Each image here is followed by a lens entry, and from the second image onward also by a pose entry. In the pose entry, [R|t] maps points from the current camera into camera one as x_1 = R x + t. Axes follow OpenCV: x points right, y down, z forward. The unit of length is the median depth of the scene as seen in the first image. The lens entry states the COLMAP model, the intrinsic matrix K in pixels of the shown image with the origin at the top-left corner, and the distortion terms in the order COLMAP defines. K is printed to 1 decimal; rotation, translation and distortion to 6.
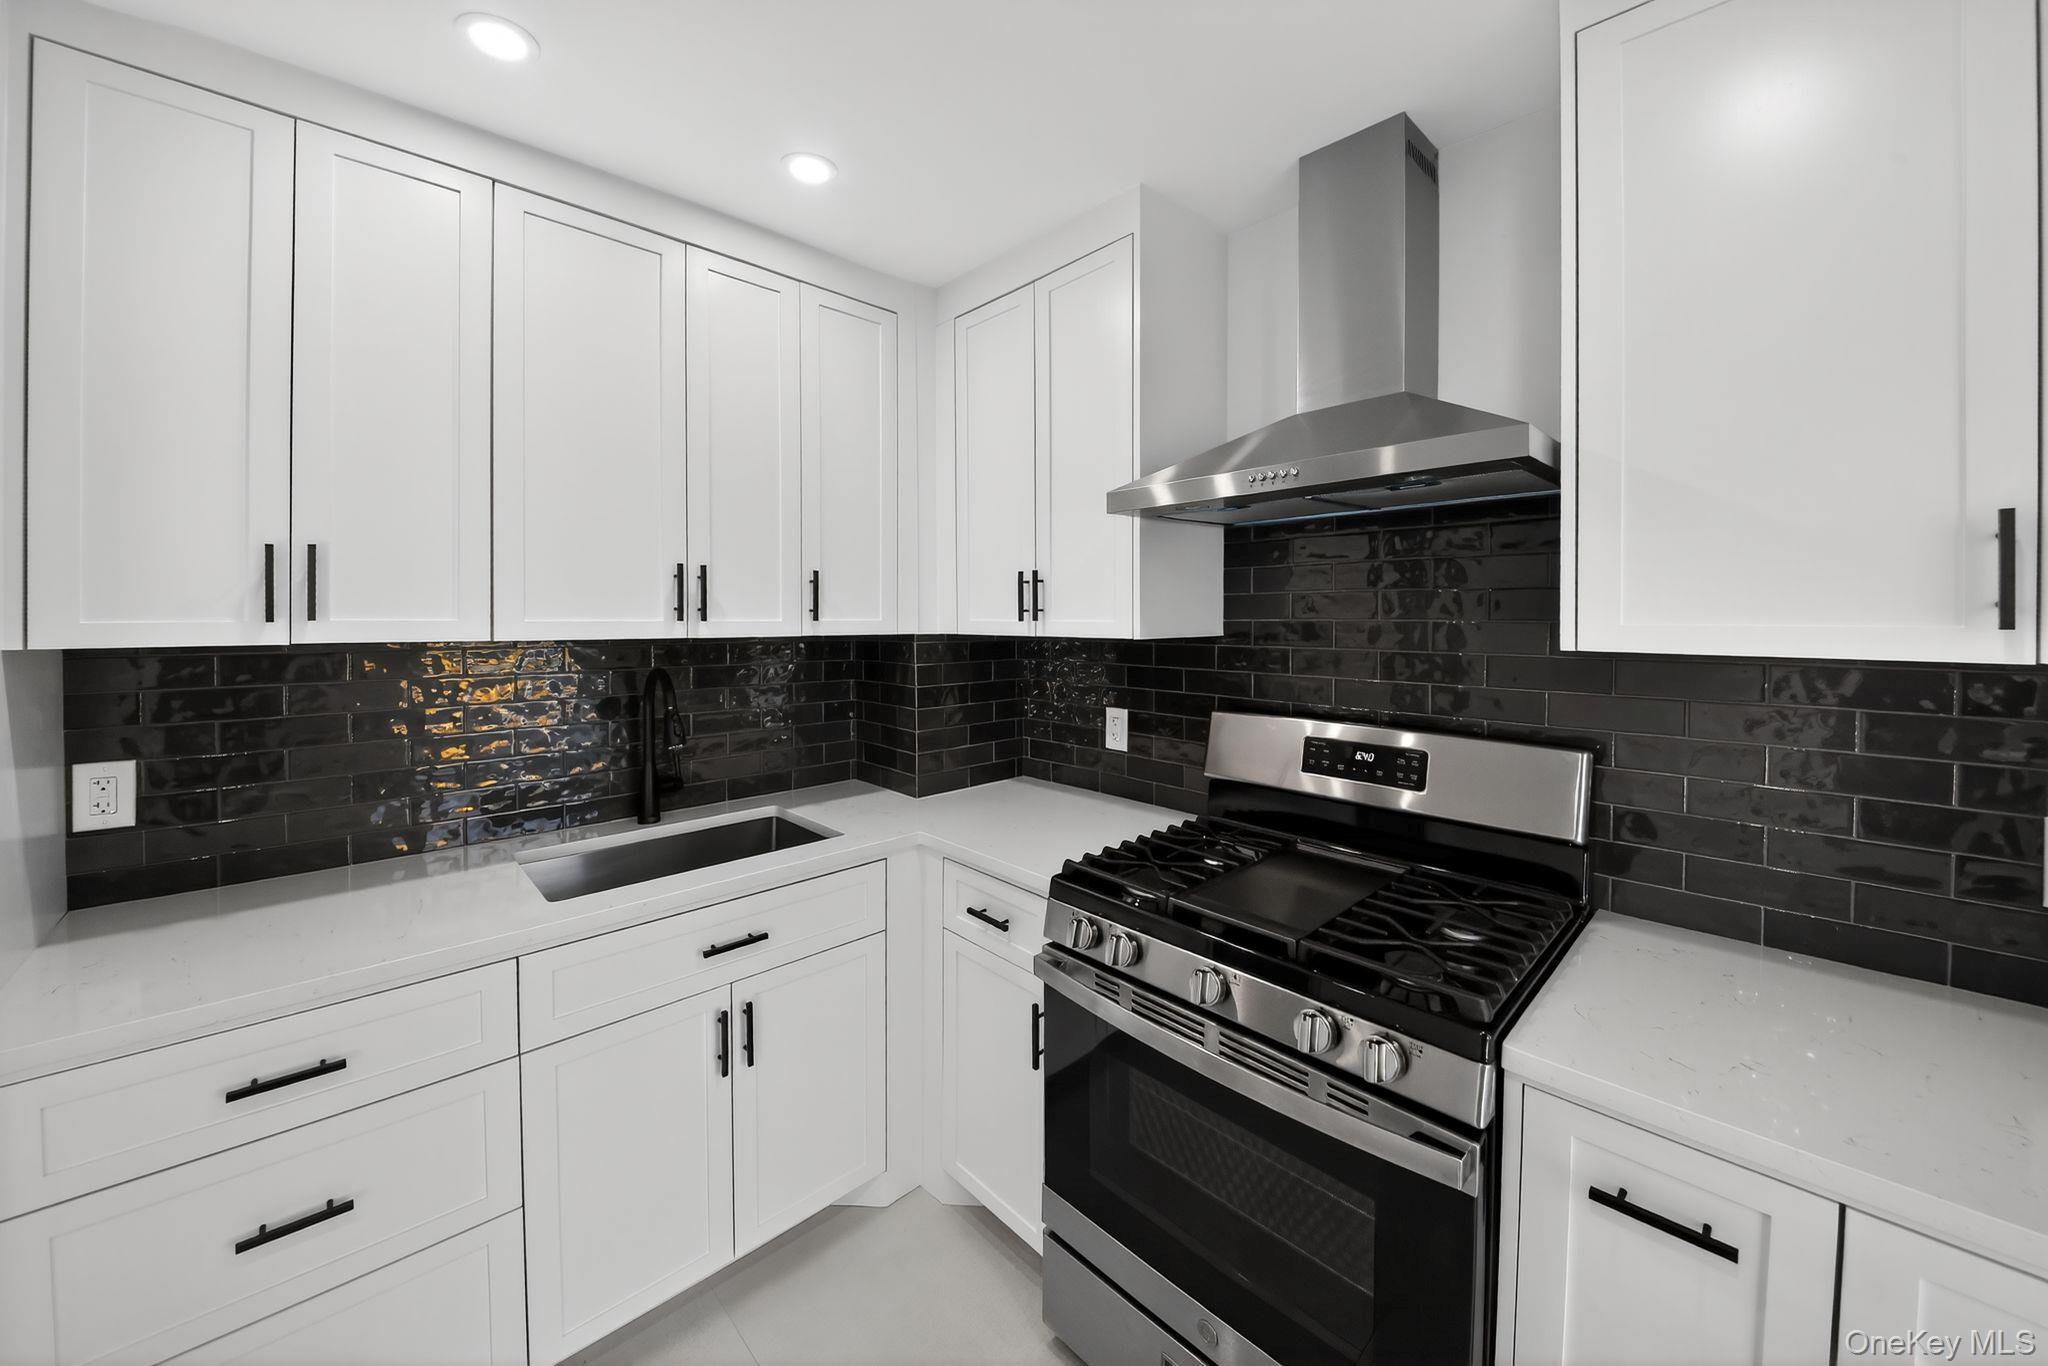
lens RADIAL K [[966.1, 0, 775.7], [0, 966.1, 635.1], [0, 0, 1]] dist [-0.012022, -0.001151]
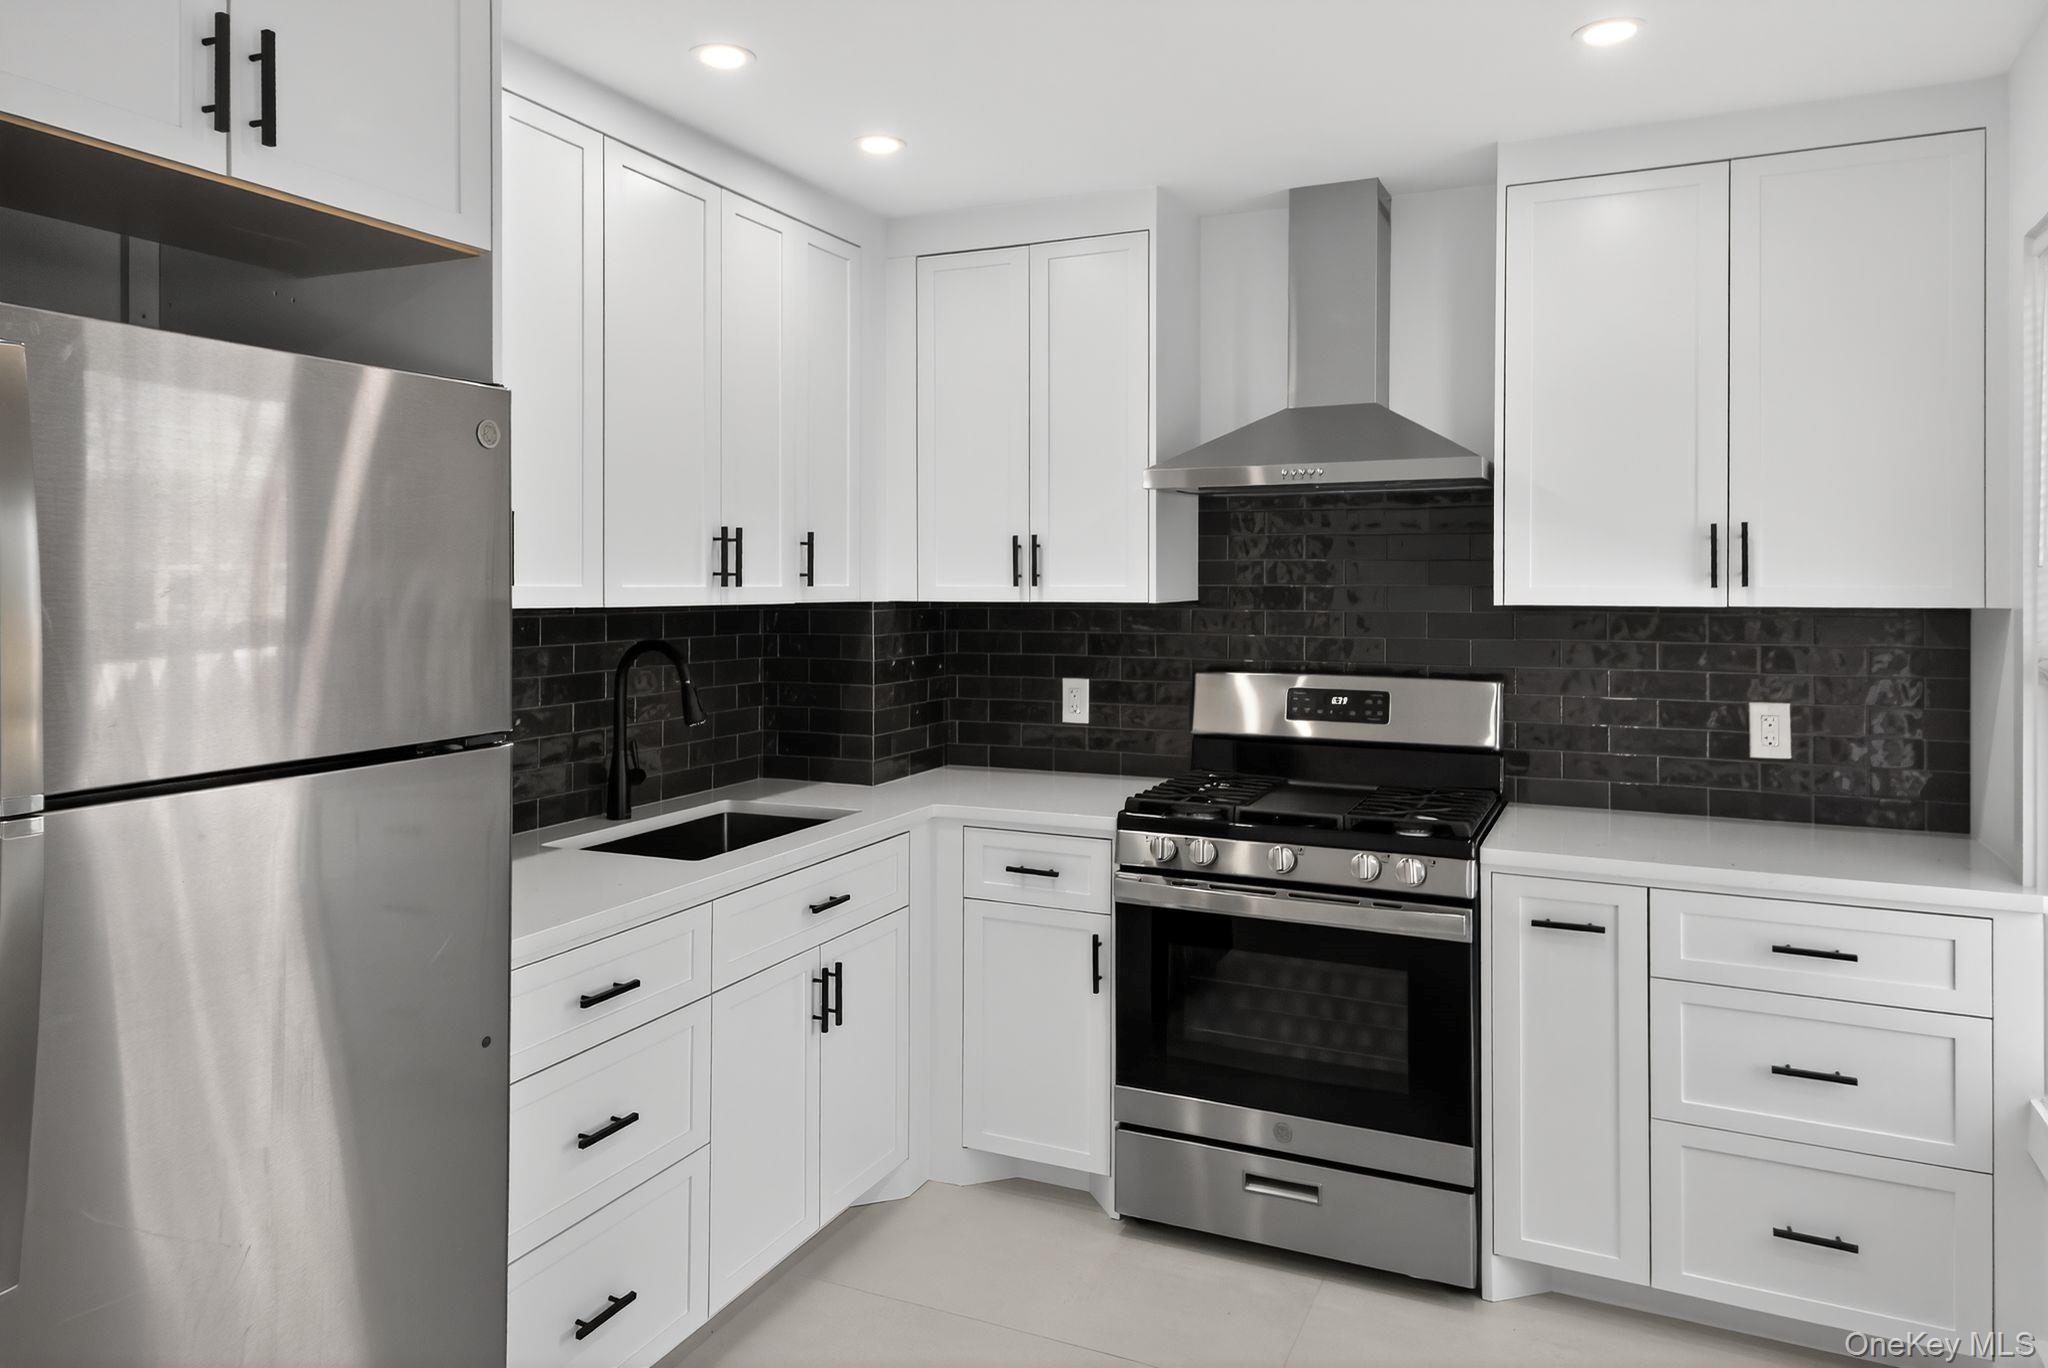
lens RADIAL K [[1306.6, 0, 1023.5], [0, 1306.6, 604.0], [0, 0, 1]] dist [0.038180, 0.000537]
pose [[0.925391, -0.006711, 0.378954, -0.285896], [0.007964, 0.999967, -0.001739, 0.006312], [-0.378930, 0.004627, 0.925414, -0.274683]]
